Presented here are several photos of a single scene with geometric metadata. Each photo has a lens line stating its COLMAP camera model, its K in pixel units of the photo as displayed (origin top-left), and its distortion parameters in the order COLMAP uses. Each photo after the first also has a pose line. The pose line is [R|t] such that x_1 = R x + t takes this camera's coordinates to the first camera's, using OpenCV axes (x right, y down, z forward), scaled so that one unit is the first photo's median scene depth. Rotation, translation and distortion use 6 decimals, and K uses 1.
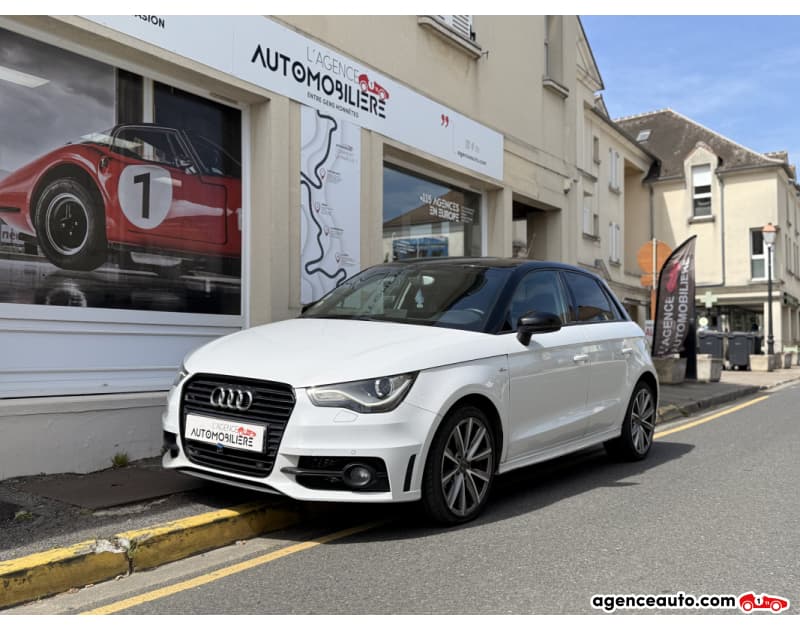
lens RADIAL K [[828.9, 0, 400.7], [0, 828.9, 316.9], [0, 0, 1]] dist [0.044006, 0.000000]
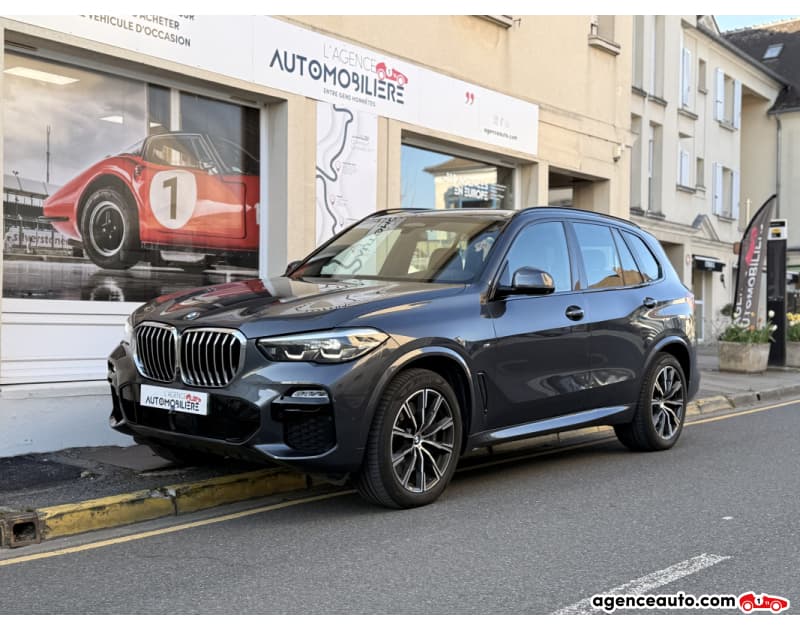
lens RADIAL K [[1111.4, 0, 405.3], [0, 1111.4, 313.3], [0, 0, 1]] dist [0.086434, 0.000000]
pose [[0.997978, 0.008993, -0.062915, 0.079290], [-0.006697, 0.999307, 0.036603, -0.043192], [0.063201, -0.036108, 0.997347, -0.386475]]
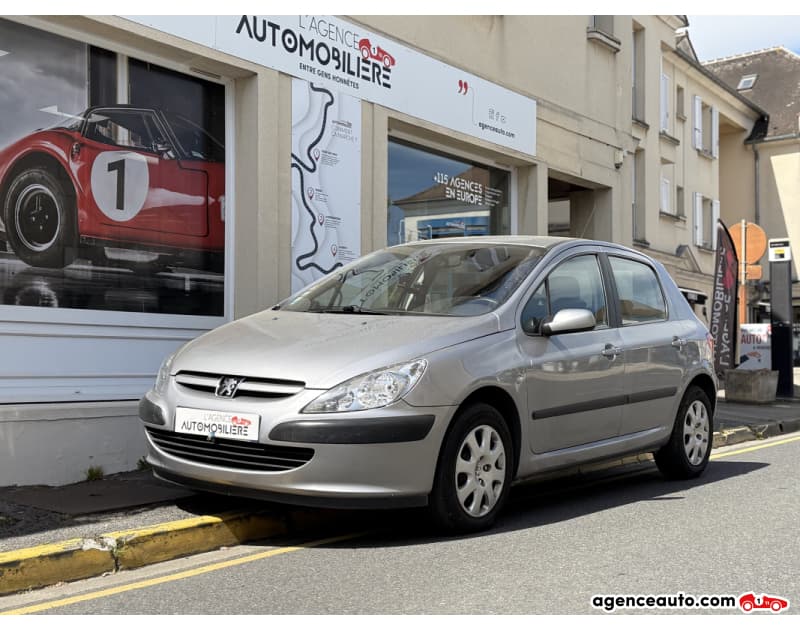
lens RADIAL K [[1111.4, 0, 400.8], [0, 1111.4, 311.7], [0, 0, 1]] dist [0.086434, 0.000000]
pose [[0.999501, -0.000417, -0.031584, 0.032615], [0.000193, 0.999975, -0.007093, 0.001344], [0.031586, 0.007084, 0.999476, -0.177797]]
